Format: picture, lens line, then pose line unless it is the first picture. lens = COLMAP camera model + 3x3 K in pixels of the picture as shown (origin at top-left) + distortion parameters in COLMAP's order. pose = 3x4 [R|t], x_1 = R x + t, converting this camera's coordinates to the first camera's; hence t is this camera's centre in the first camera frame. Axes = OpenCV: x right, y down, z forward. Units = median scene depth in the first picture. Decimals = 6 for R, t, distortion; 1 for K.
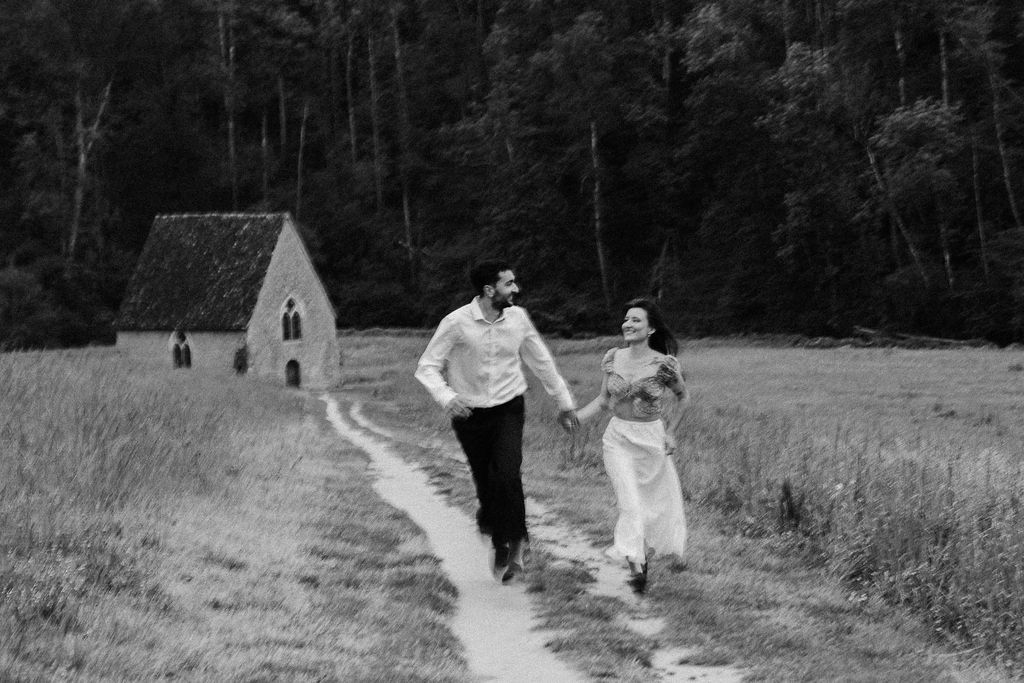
lens RADIAL K [[2154.1, 0, 649.0], [0, 2154.1, 337.8], [0, 0, 1]] dist [0.084320, 0.094343]
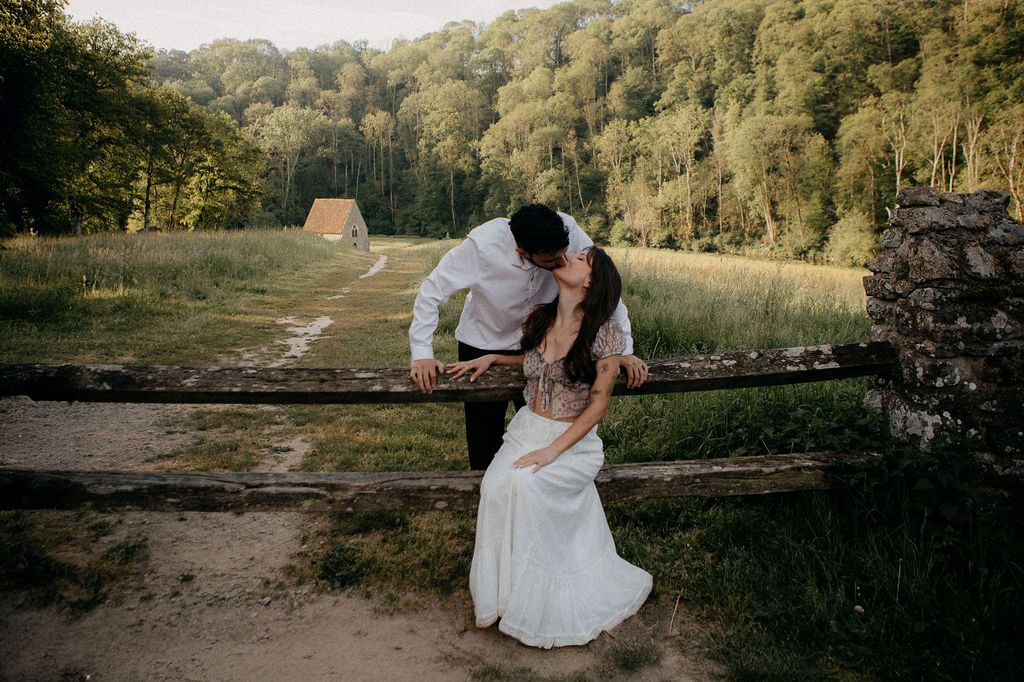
lens RADIAL K [[801.9, 0, 515.8], [0, 801.9, 251.6], [0, 0, 1]] dist [-0.128743, 0.127002]
pose [[0.998815, 0.027587, 0.040099, 0.024765], [-0.028015, 0.999556, 0.010148, 0.002610], [-0.039801, -0.011259, 0.999144, -0.172128]]
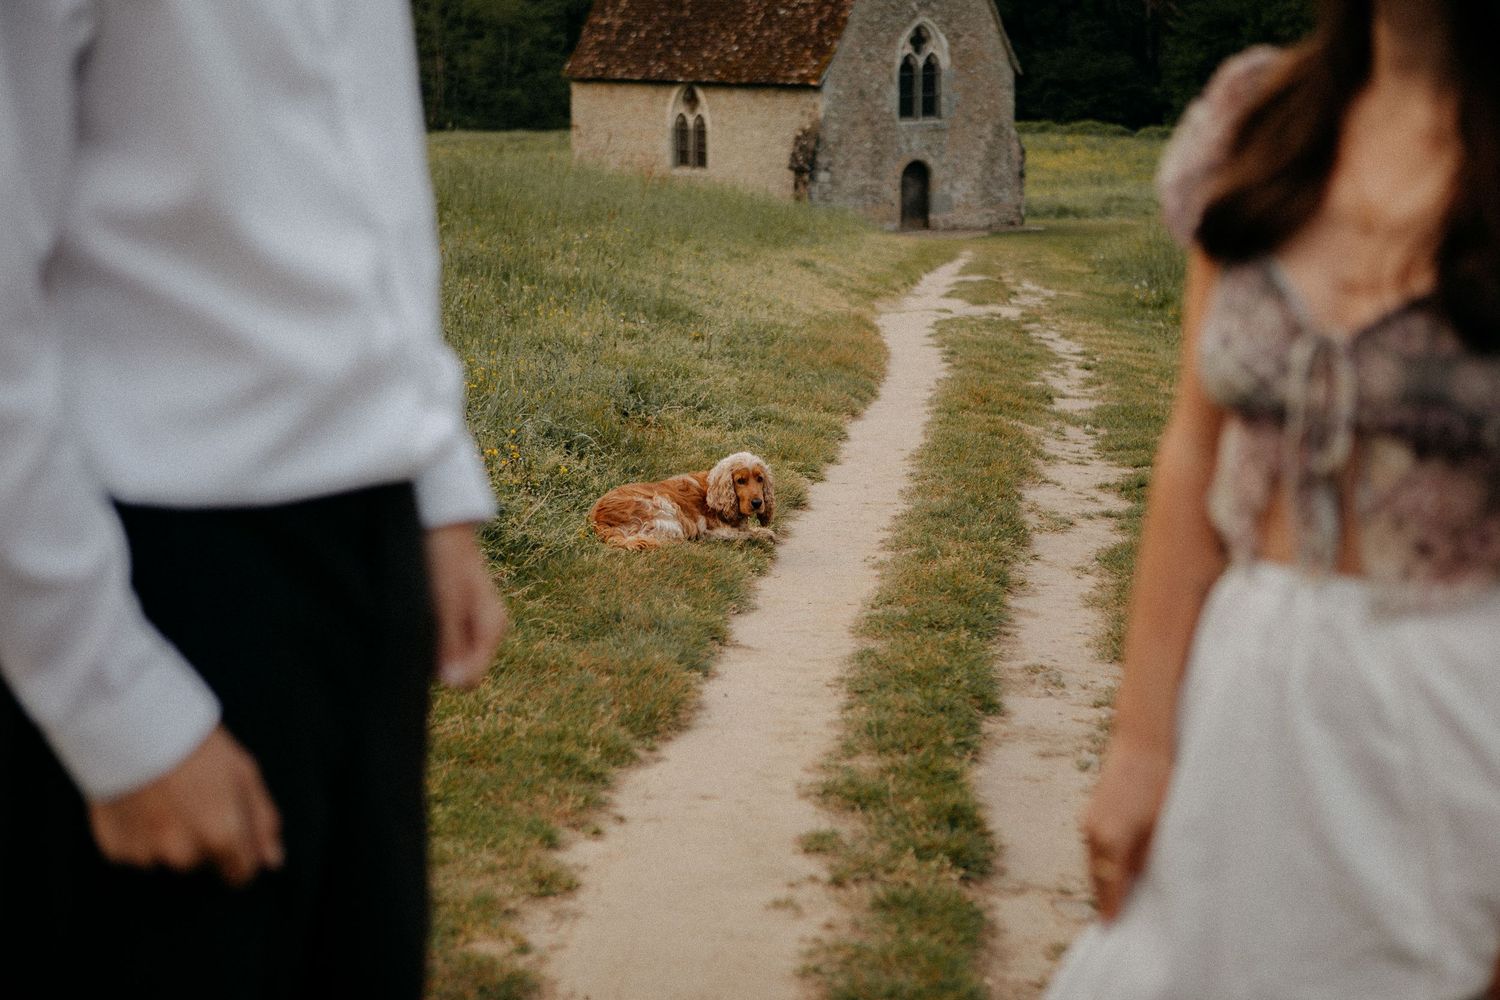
lens RADIAL K [[2483.9, 0, 750.0], [0, 2483.9, 500.0], [0, 0, 1]] dist [-0.002190, 0.016770]
pose [[0.966867, 0.084321, -0.240953, -0.043531], [-0.050615, 0.988455, 0.142807, 0.005203], [0.250213, -0.125880, 0.959973, 0.313324]]
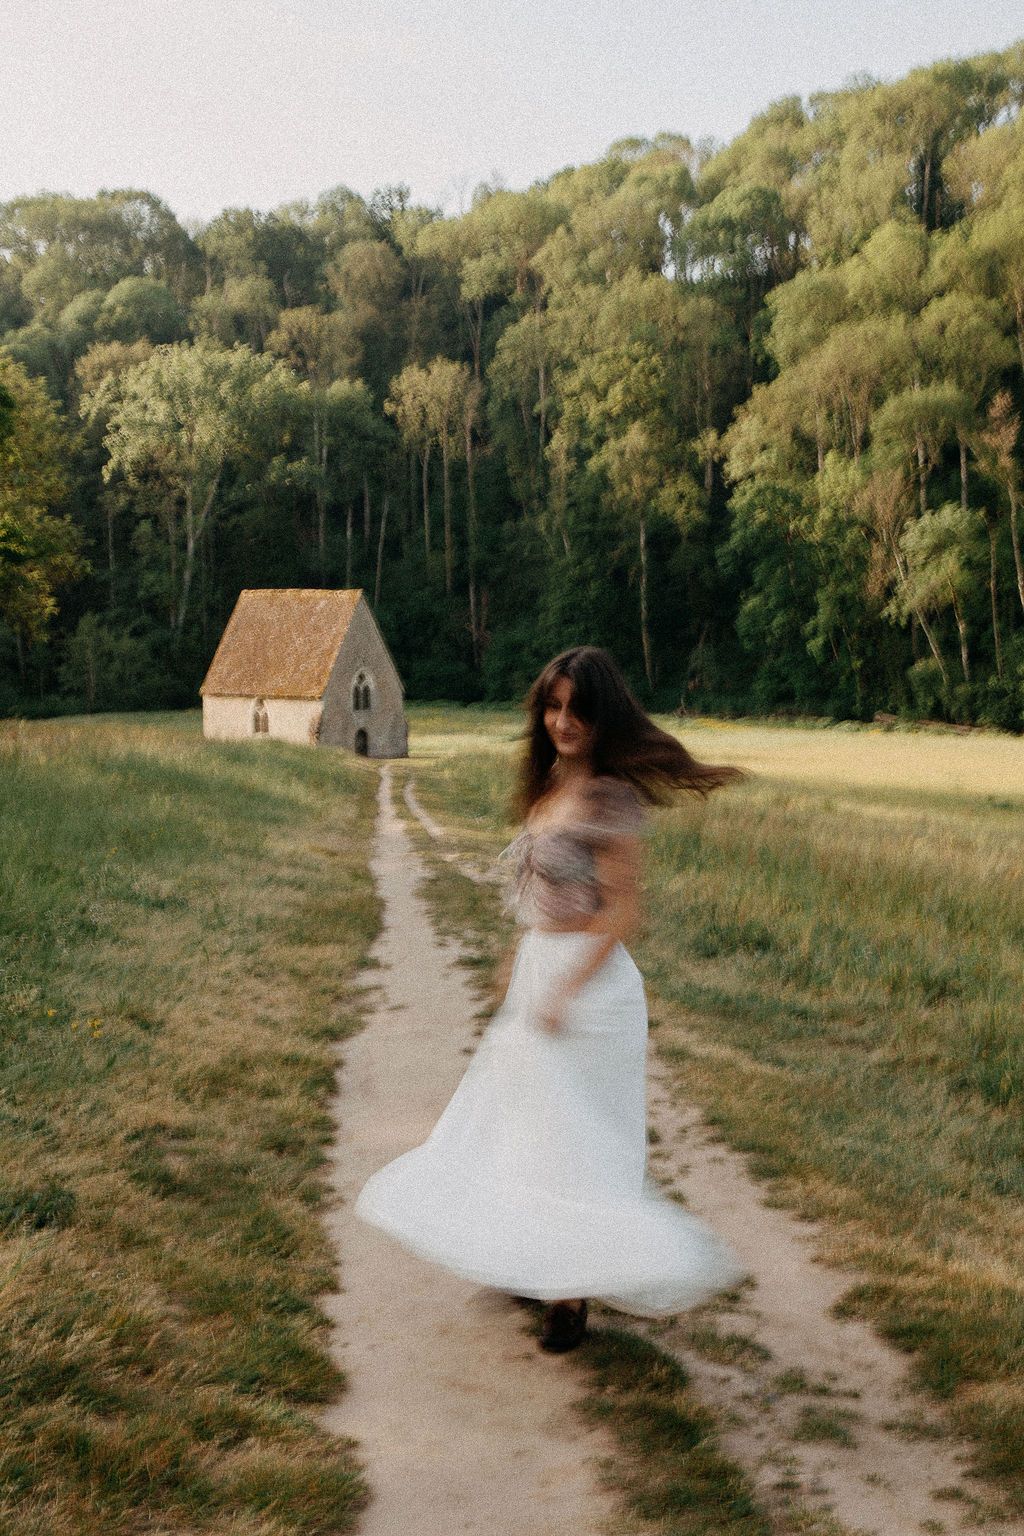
lens RADIAL K [[1807.9, 0, 555.2], [0, 1807.9, 769.1], [0, 0, 1]] dist [-0.043363, 0.002406]
pose [[0.997387, 0.033482, -0.064014, -0.007315], [-0.031551, 0.999023, 0.030942, -0.000348], [0.064987, -0.028841, 0.997469, 0.072569]]
